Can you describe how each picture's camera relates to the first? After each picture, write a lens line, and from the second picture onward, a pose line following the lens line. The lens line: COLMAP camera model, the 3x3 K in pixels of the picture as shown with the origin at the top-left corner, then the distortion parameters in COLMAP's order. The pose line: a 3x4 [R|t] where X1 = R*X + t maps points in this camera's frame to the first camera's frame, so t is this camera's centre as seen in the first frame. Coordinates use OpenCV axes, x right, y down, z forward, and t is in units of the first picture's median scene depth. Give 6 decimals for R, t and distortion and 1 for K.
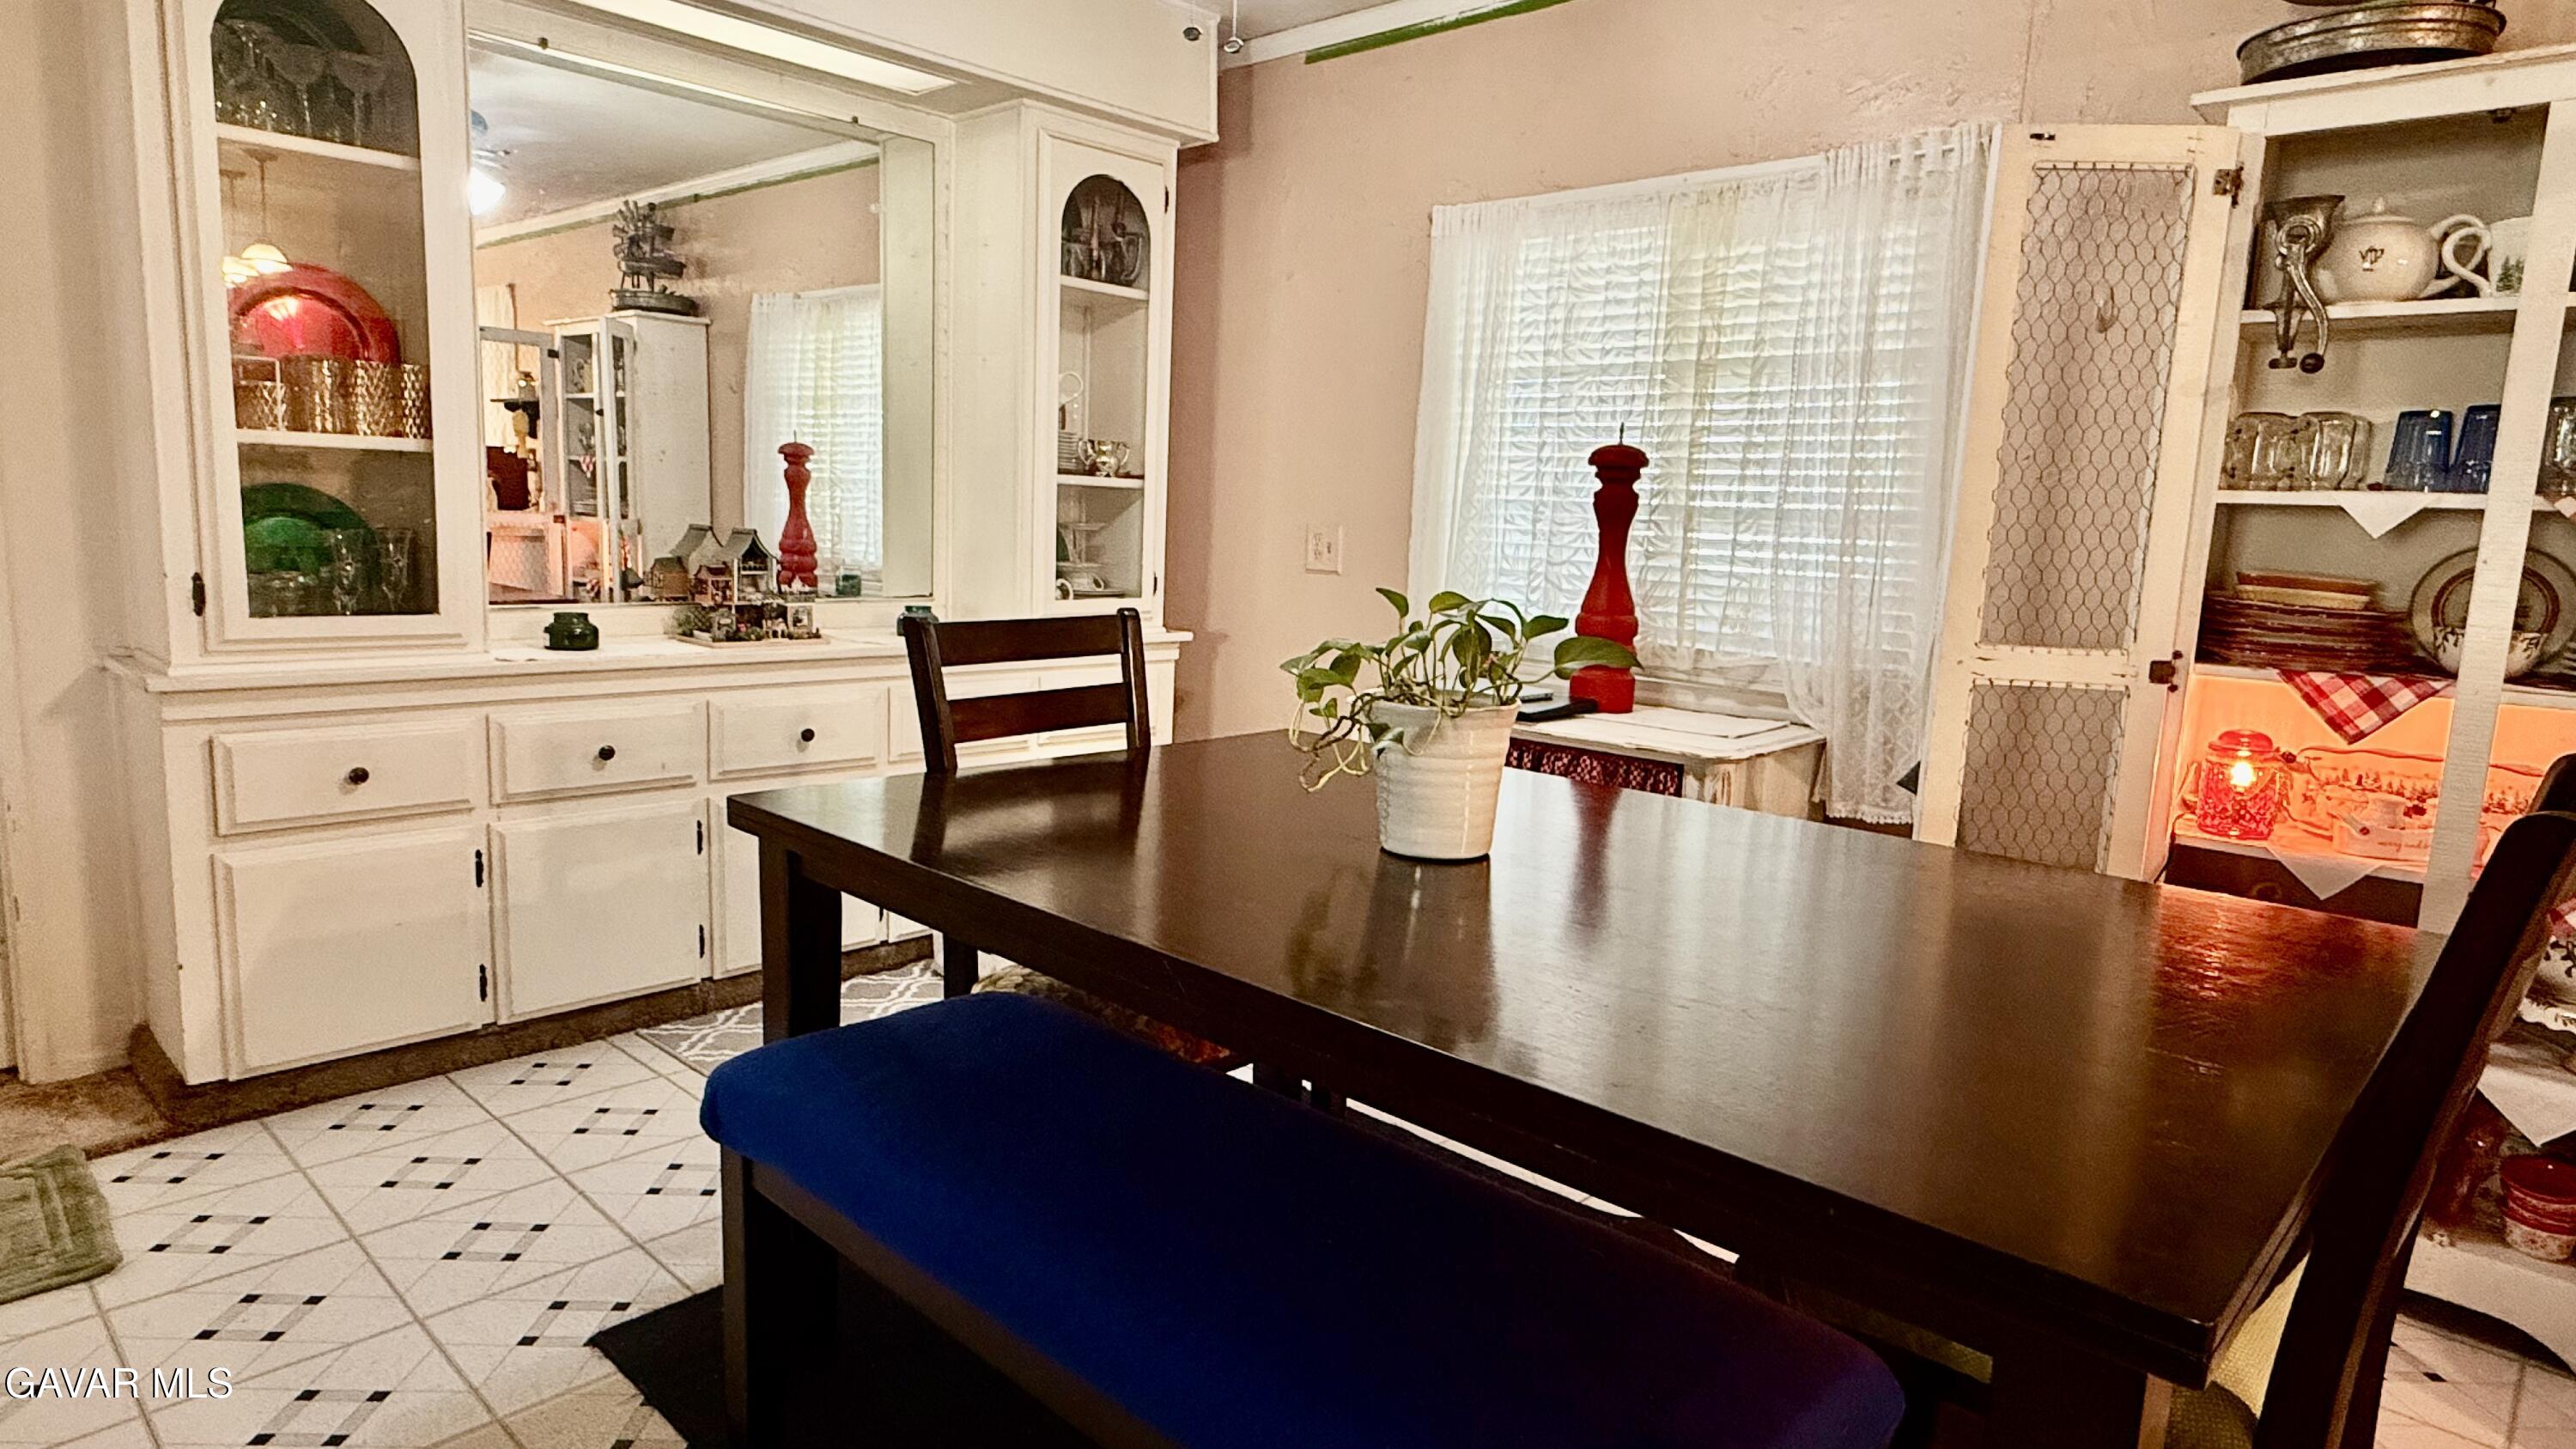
lens RADIAL K [[1447.0, 0, 1271.7], [0, 1447.0, 730.0], [0, 0, 1]] dist [0.000521, 0.000326]
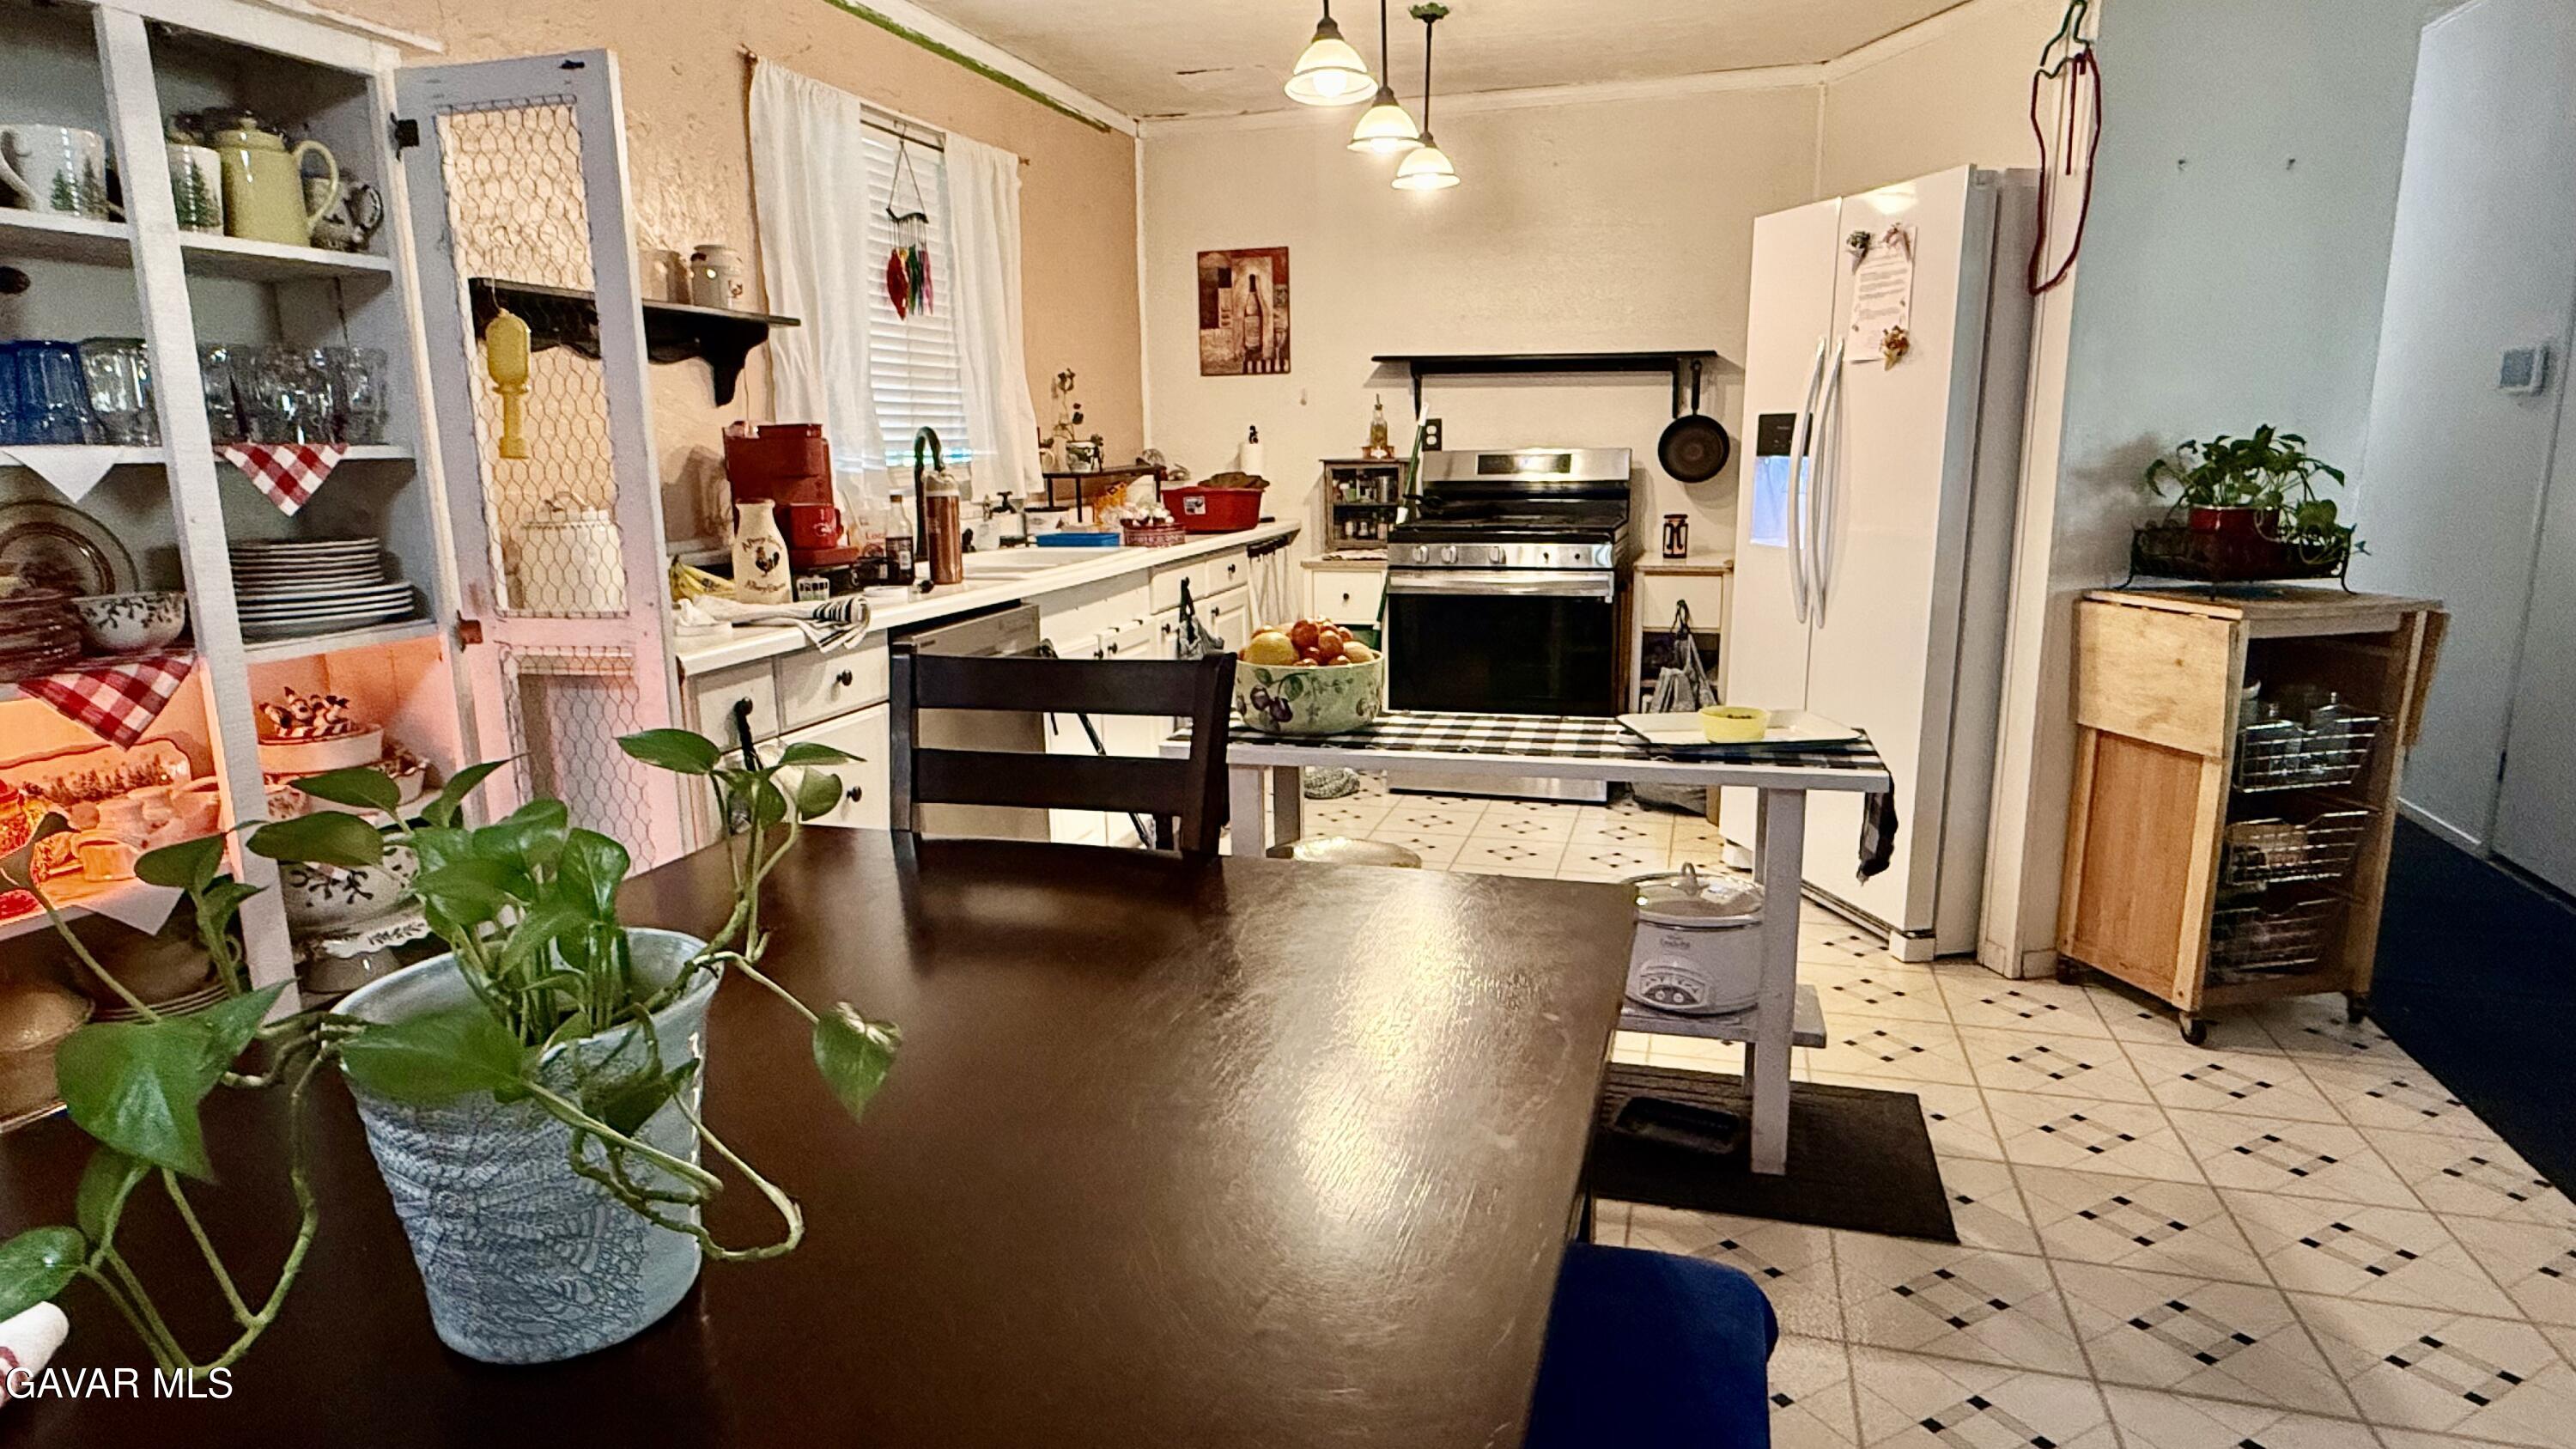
lens RADIAL K [[1447.0, 0, 1271.7], [0, 1447.0, 730.0], [0, 0, 1]] dist [0.000521, 0.000326]
pose [[-0.454626, -0.199581, 0.868034, -0.203103], [0.138889, 0.946764, 0.290425, -0.110880], [-0.879787, 0.252595, -0.402704, 0.548969]]
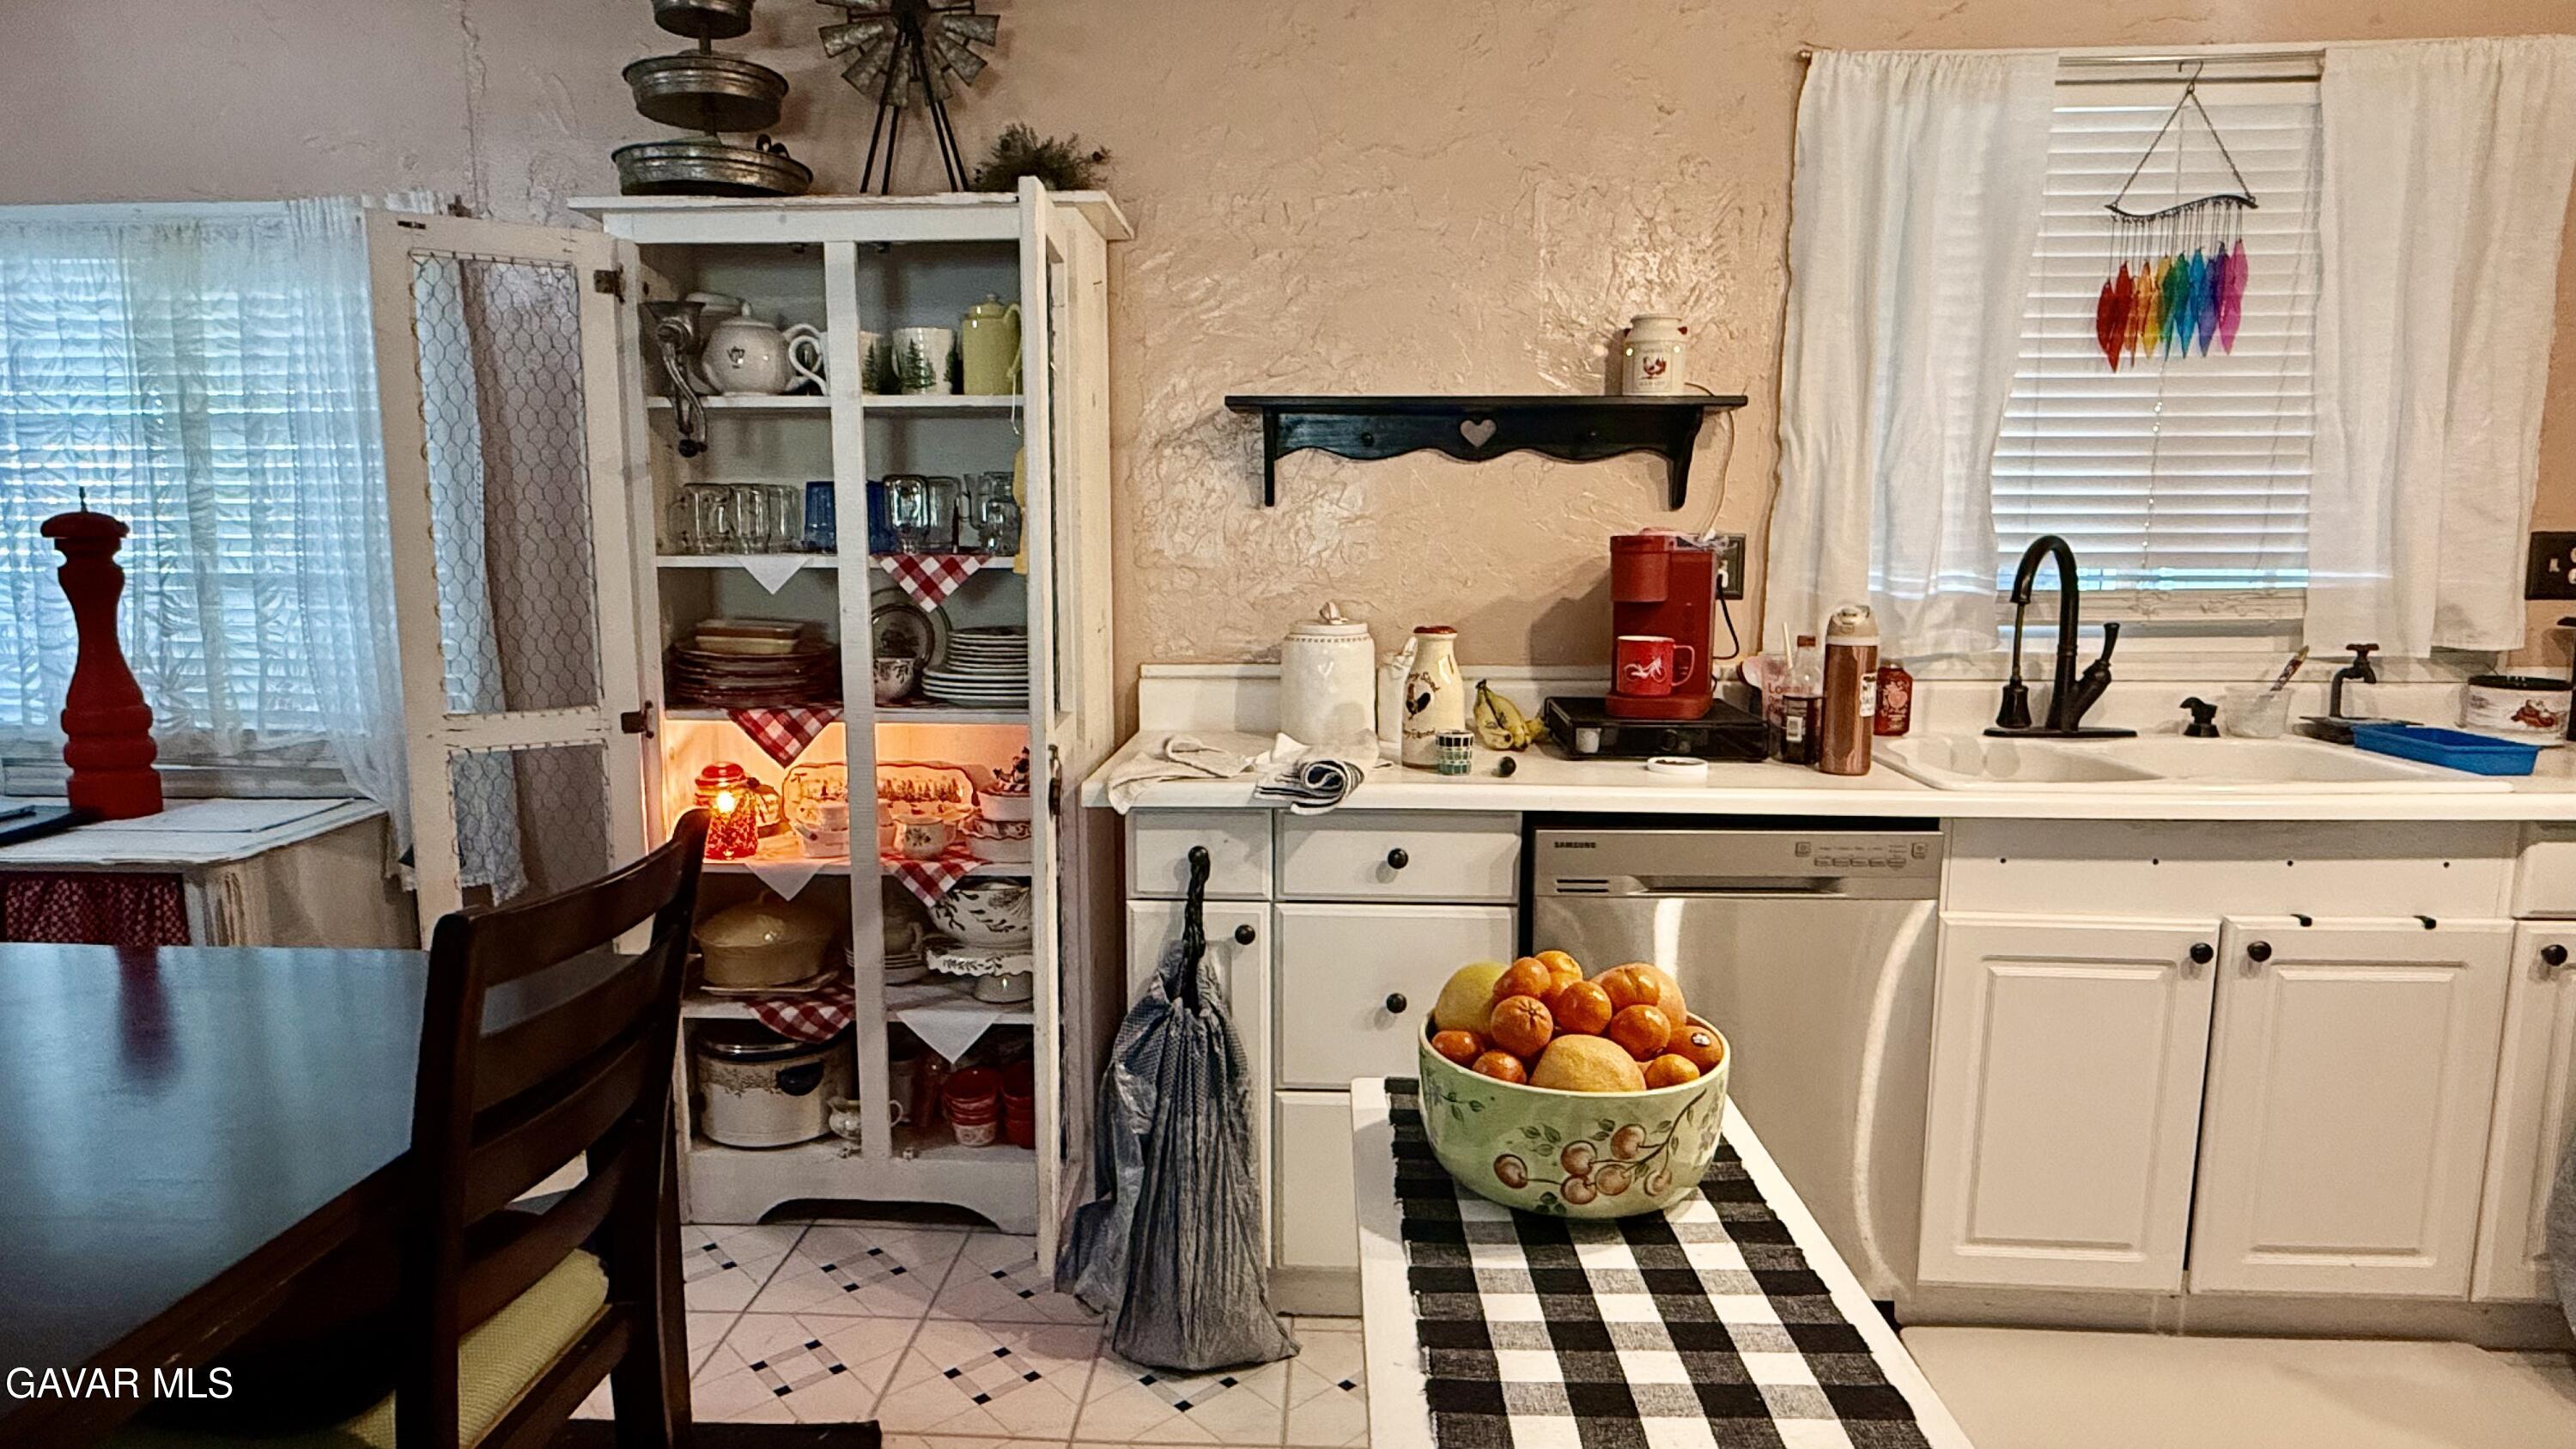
lens RADIAL K [[1452.8, 0, 1267.1], [0, 1452.8, 729.7], [0, 0, 1]] dist [-0.000749, -0.000950]
pose [[0.760627, -0.126970, 0.636652, 0.214494], [0.125049, 0.990977, 0.048235, -0.021185], [-0.637032, 0.042924, 0.769641, -0.119374]]
